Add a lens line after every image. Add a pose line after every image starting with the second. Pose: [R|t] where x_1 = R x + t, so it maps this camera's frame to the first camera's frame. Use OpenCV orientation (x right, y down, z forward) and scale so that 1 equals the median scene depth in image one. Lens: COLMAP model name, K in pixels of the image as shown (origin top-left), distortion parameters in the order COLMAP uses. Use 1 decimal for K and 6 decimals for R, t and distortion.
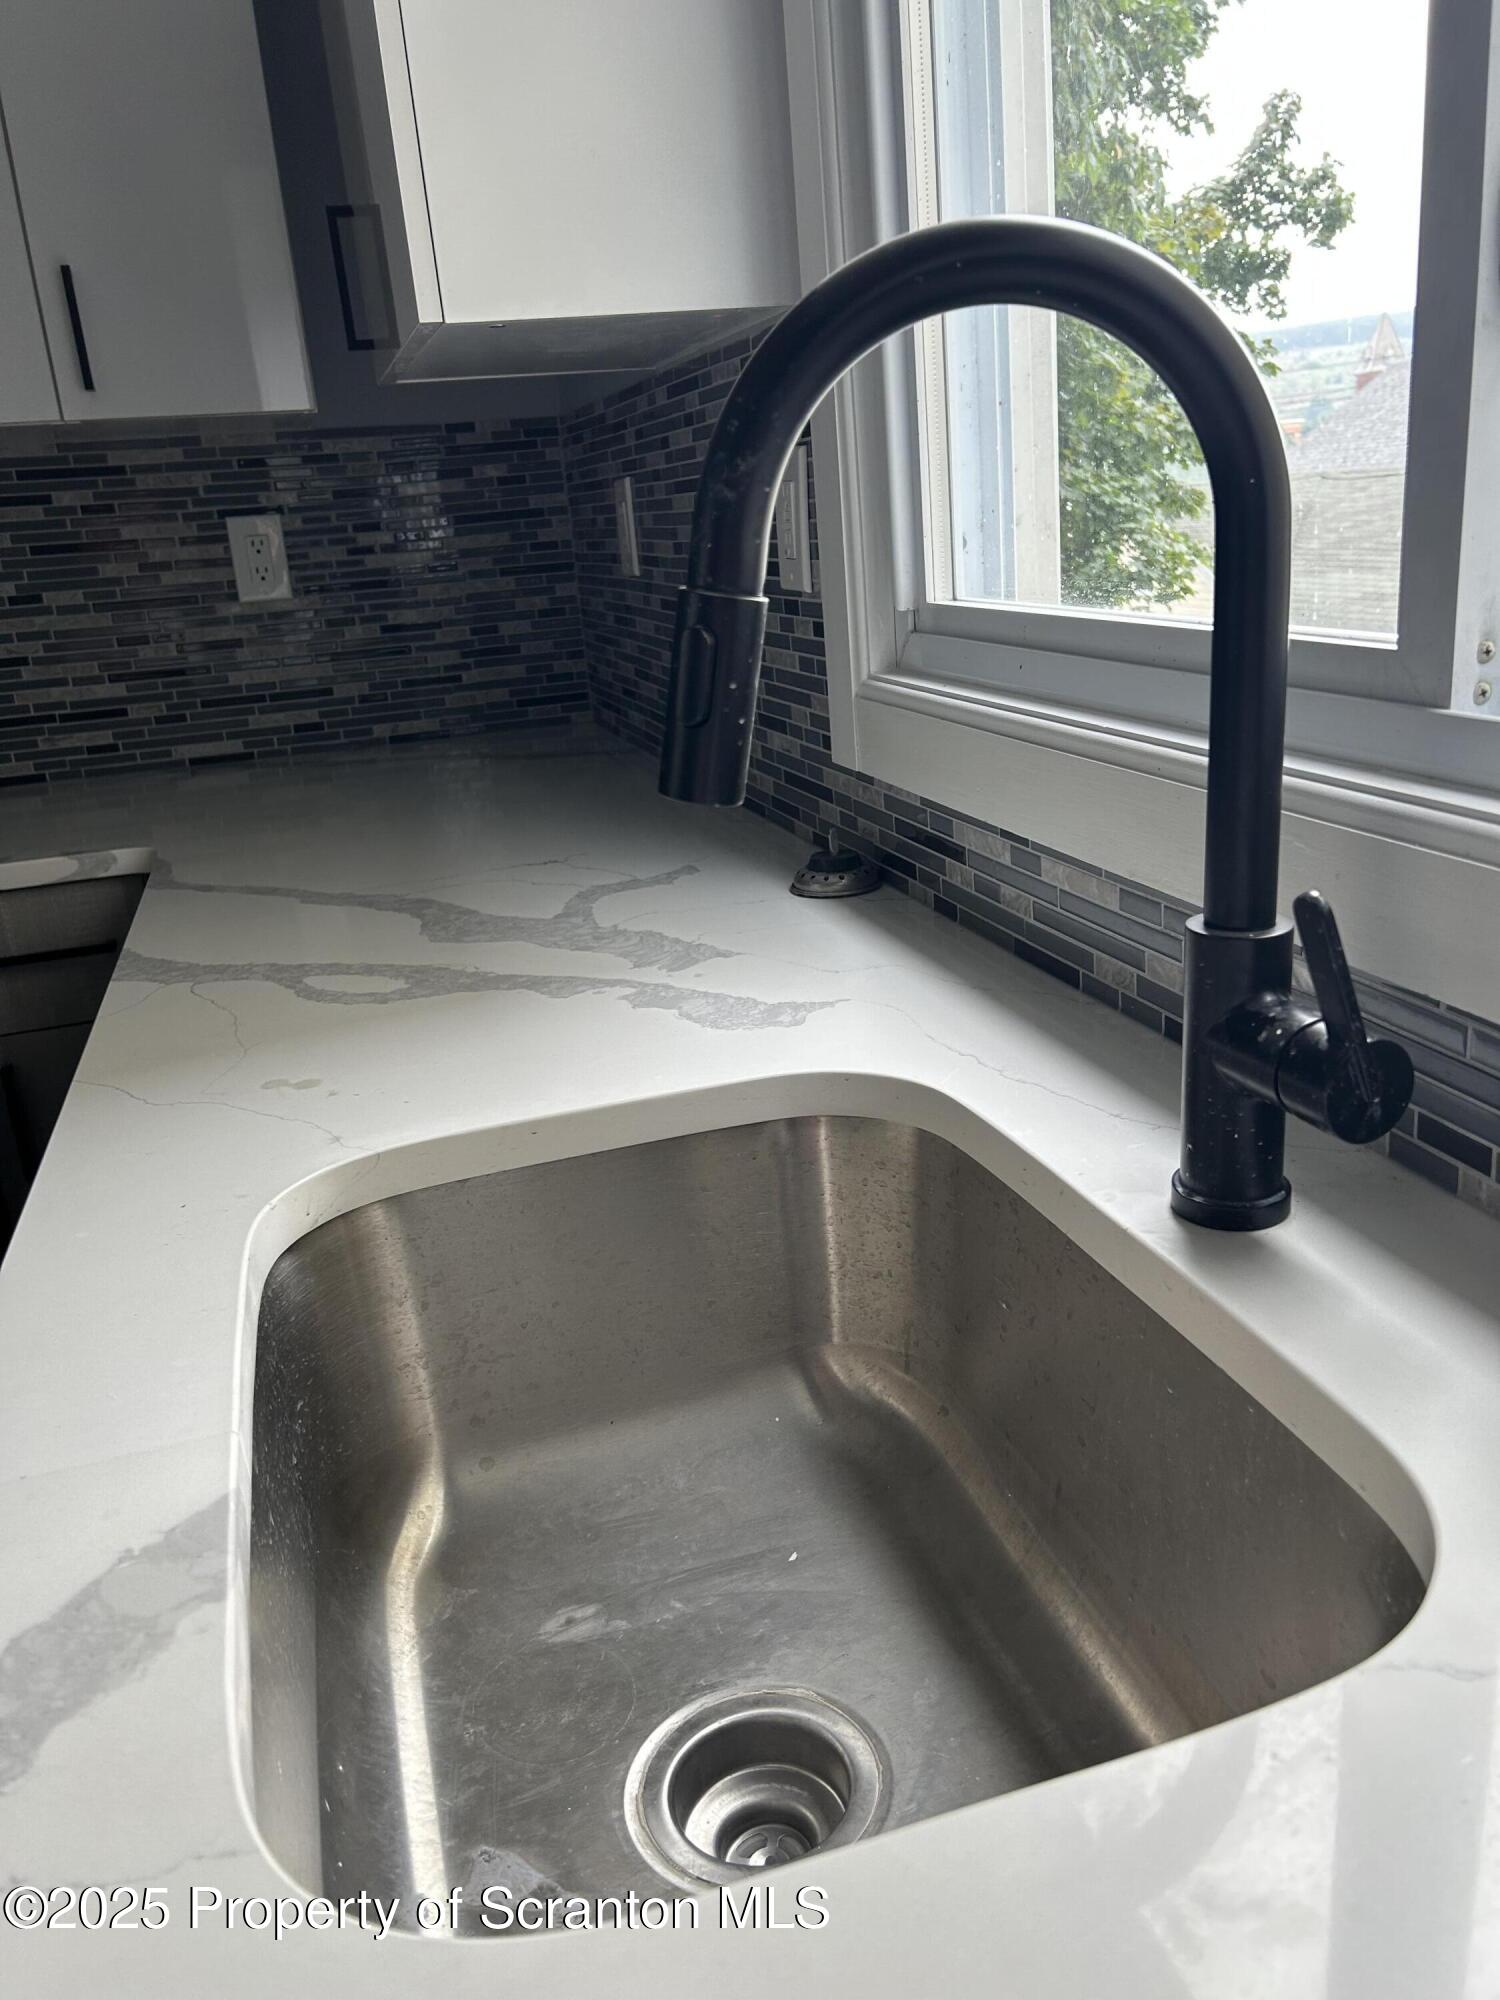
lens RADIAL K [[1497.2, 0, 759.6], [0, 1497.2, 1007.1], [0, 0, 1]] dist [0.094905, -0.125828]
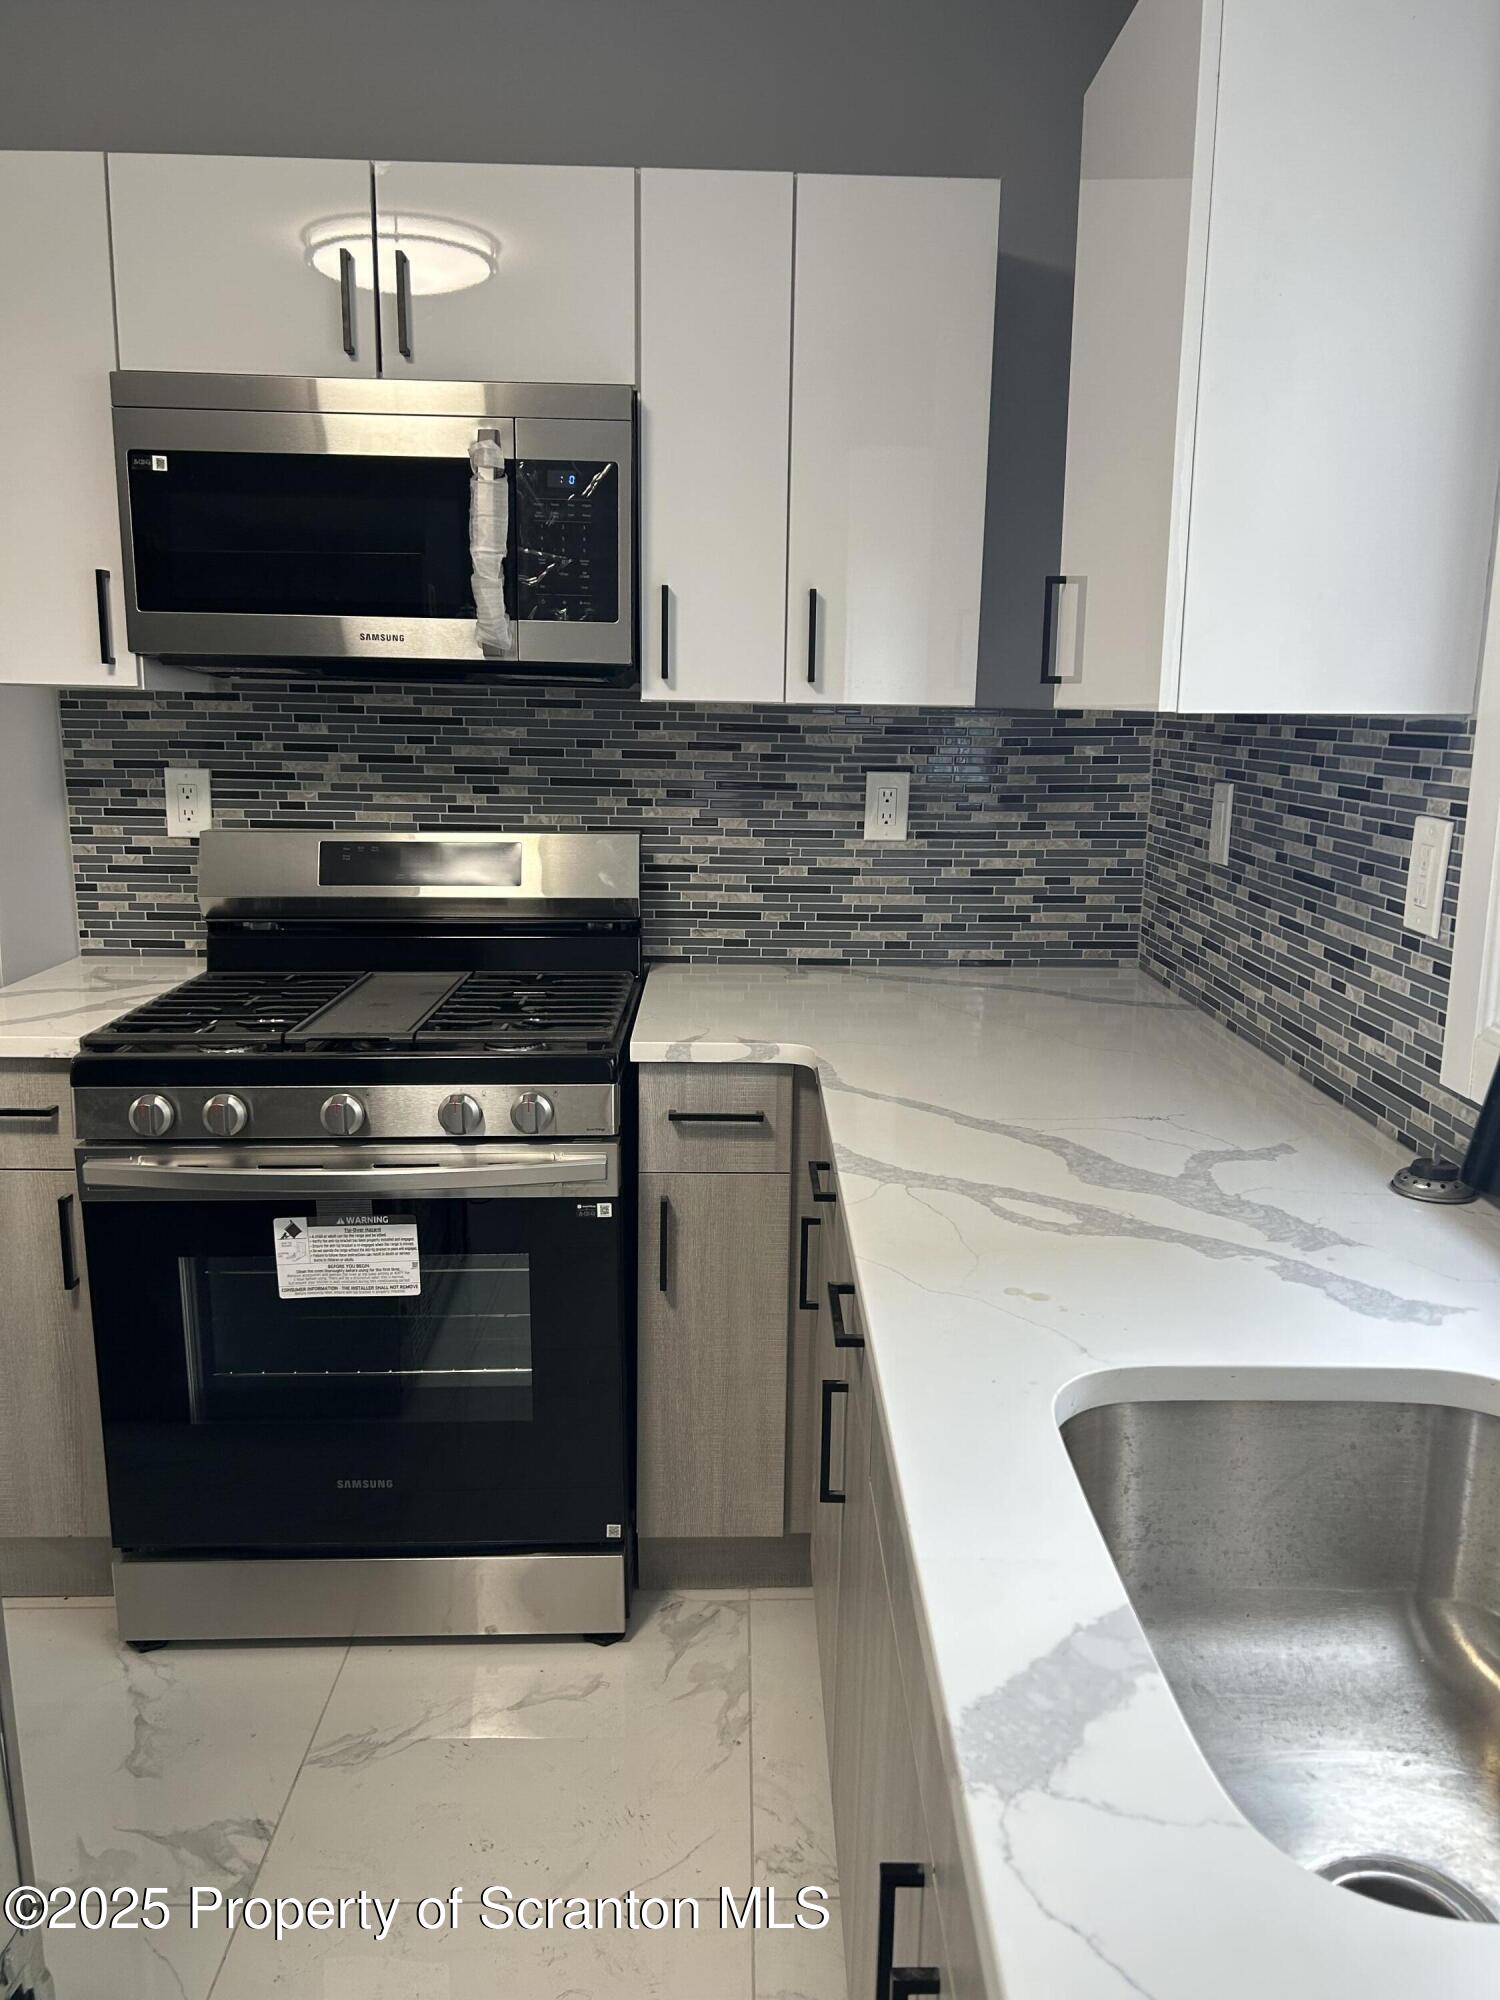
lens RADIAL K [[1497.2, 0, 759.6], [0, 1497.2, 1007.1], [0, 0, 1]] dist [0.094905, -0.125828]
pose [[0.956300, 0.144355, -0.254269, -0.106977], [-0.170951, 0.981546, -0.085692, -0.019967], [0.237207, 0.125415, 0.963330, -0.169776]]
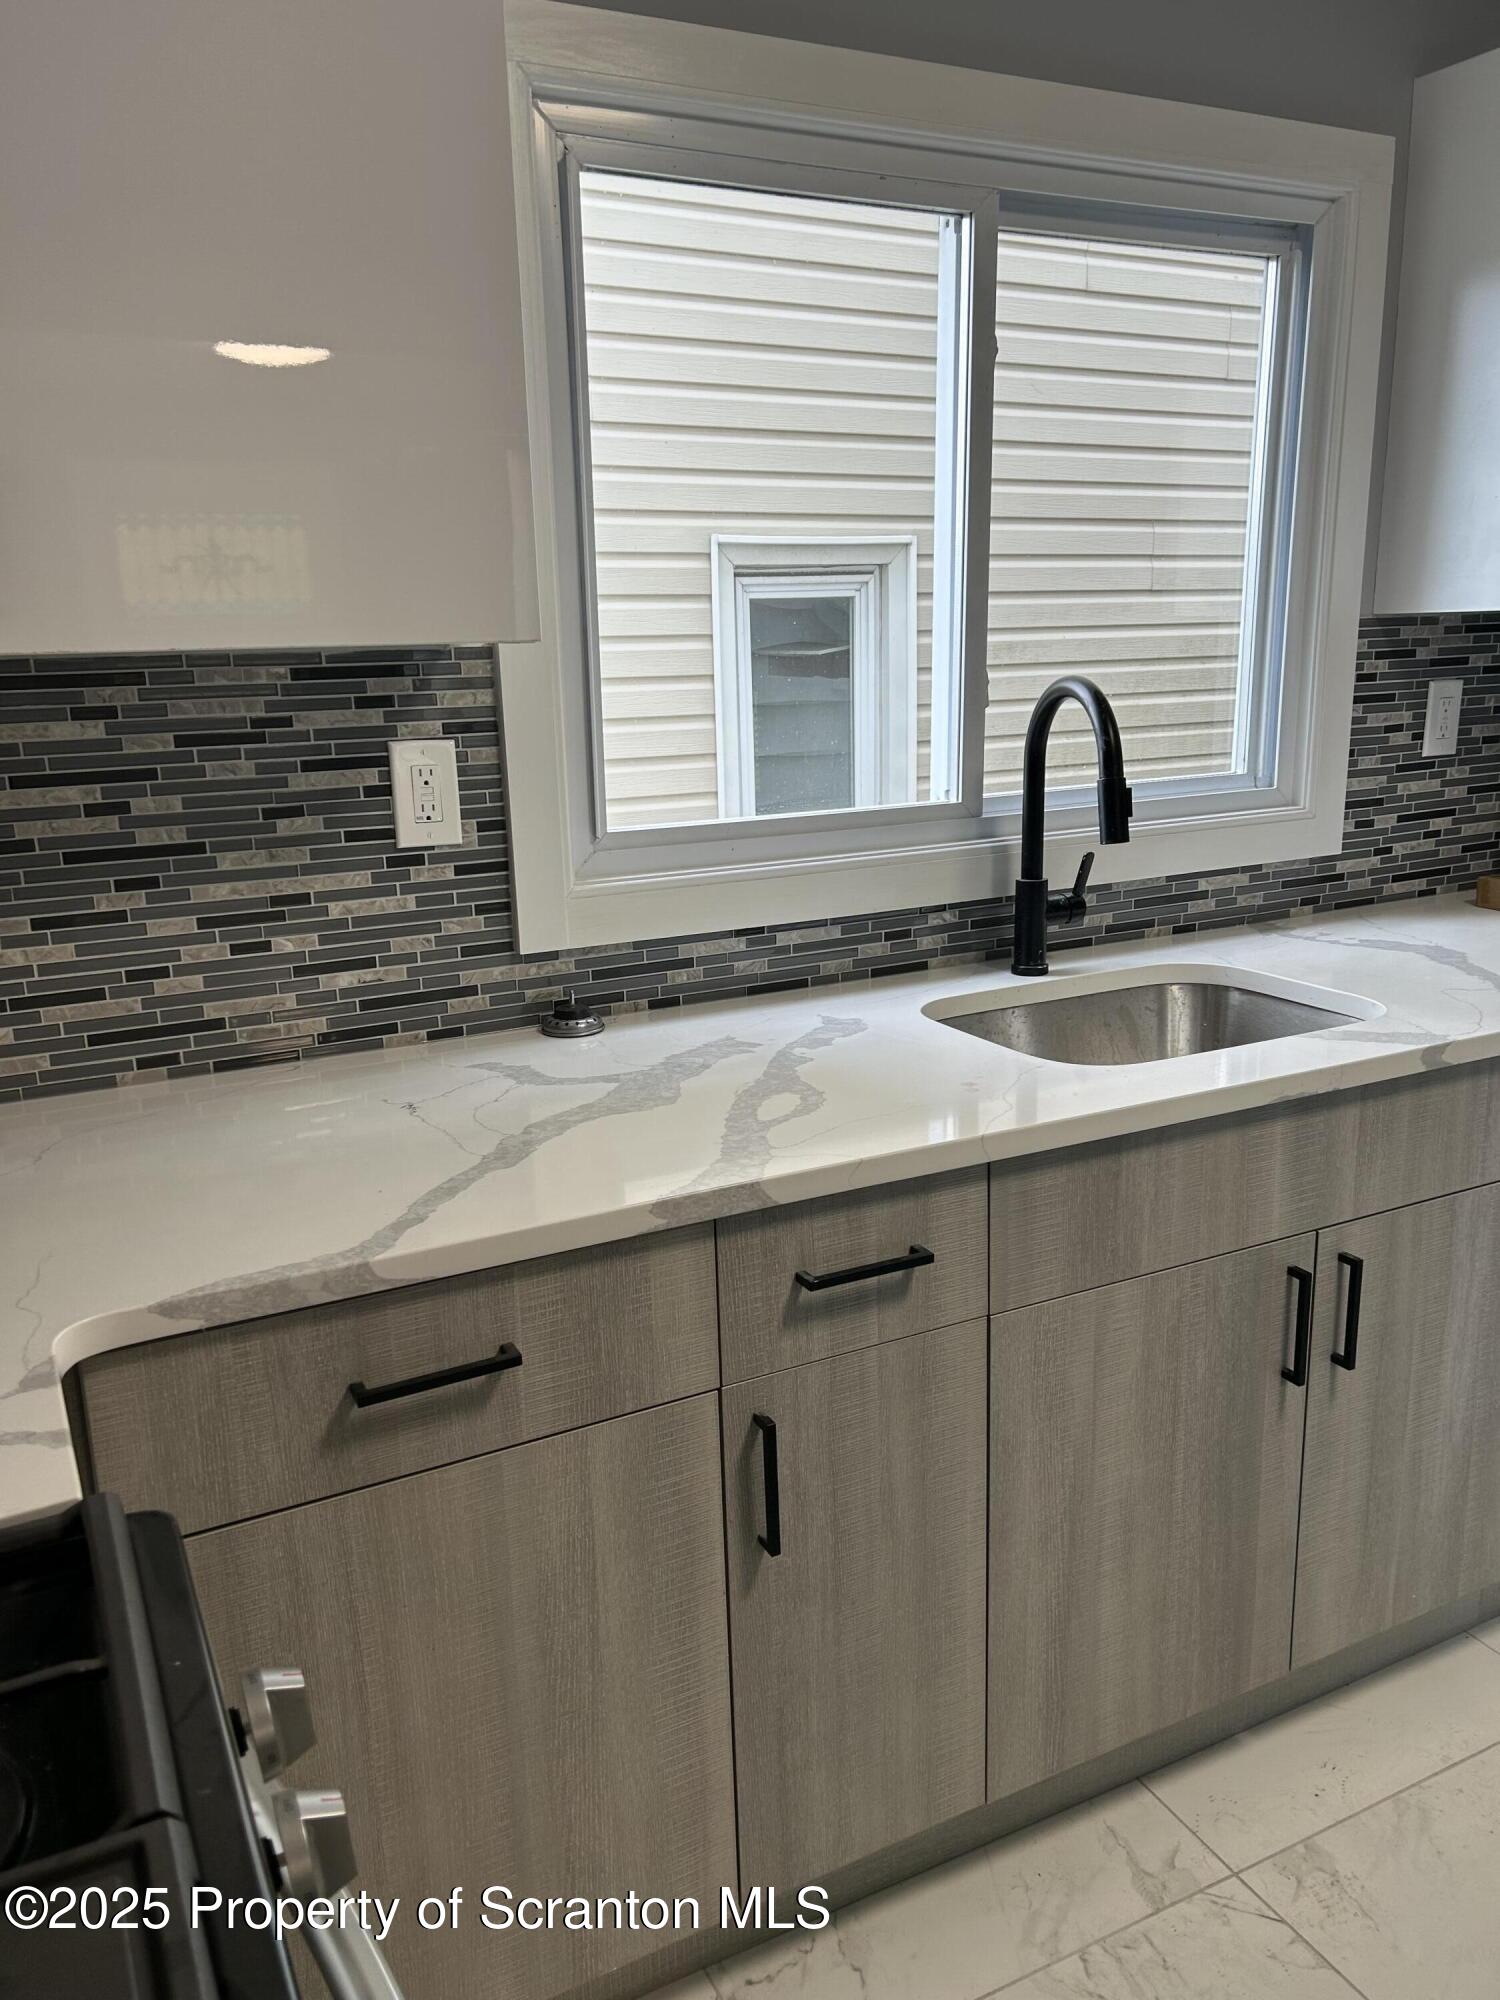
lens RADIAL K [[1500.1, 0, 738.7], [0, 1500.1, 1008.3], [0, 0, 1]] dist [0.086324, -0.105935]
pose [[-0.167505, -0.153891, 0.973786, -0.871051], [0.350555, 0.913892, 0.204726, -0.214603], [-0.921441, 0.375658, -0.099134, 0.627724]]
